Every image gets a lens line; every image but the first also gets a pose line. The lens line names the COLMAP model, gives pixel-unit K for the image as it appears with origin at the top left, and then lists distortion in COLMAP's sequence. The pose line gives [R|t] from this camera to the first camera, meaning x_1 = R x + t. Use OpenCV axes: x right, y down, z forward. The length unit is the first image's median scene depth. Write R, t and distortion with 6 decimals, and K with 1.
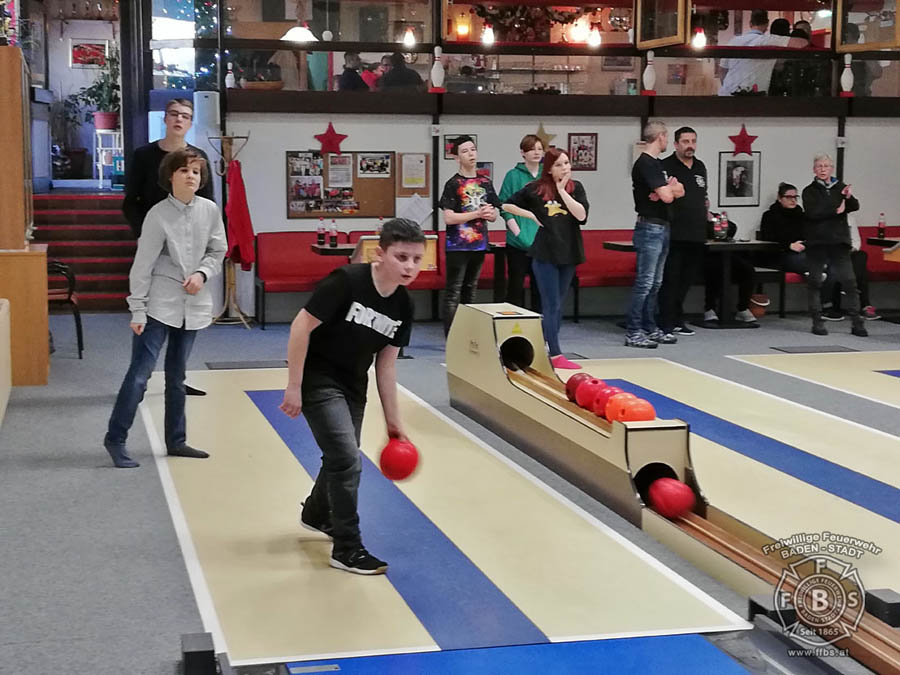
lens RADIAL K [[1681.0, 0, 452.8], [0, 1681.0, 335.6], [0, 0, 1]] dist [0.126327, 0.000000]
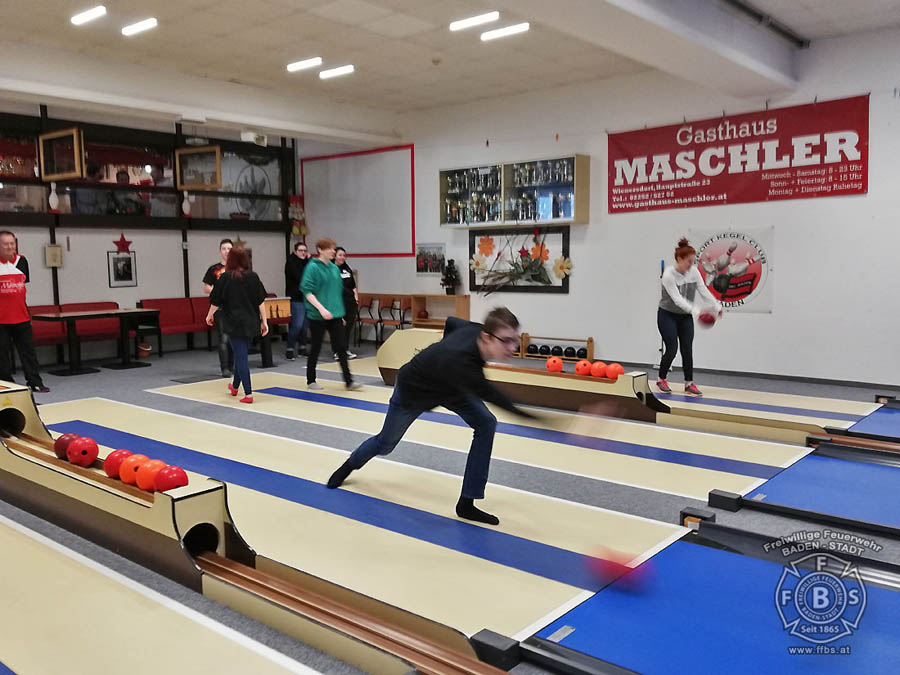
lens RADIAL K [[789.0, 0, 453.9], [0, 789.0, 343.8], [0, 0, 1]] dist [0.046810, -0.056615]
pose [[0.799813, -0.077855, 0.595178, -0.074618], [0.074505, 0.996761, 0.030264, -0.071713], [-0.595607, 0.020139, 0.803024, 0.718024]]
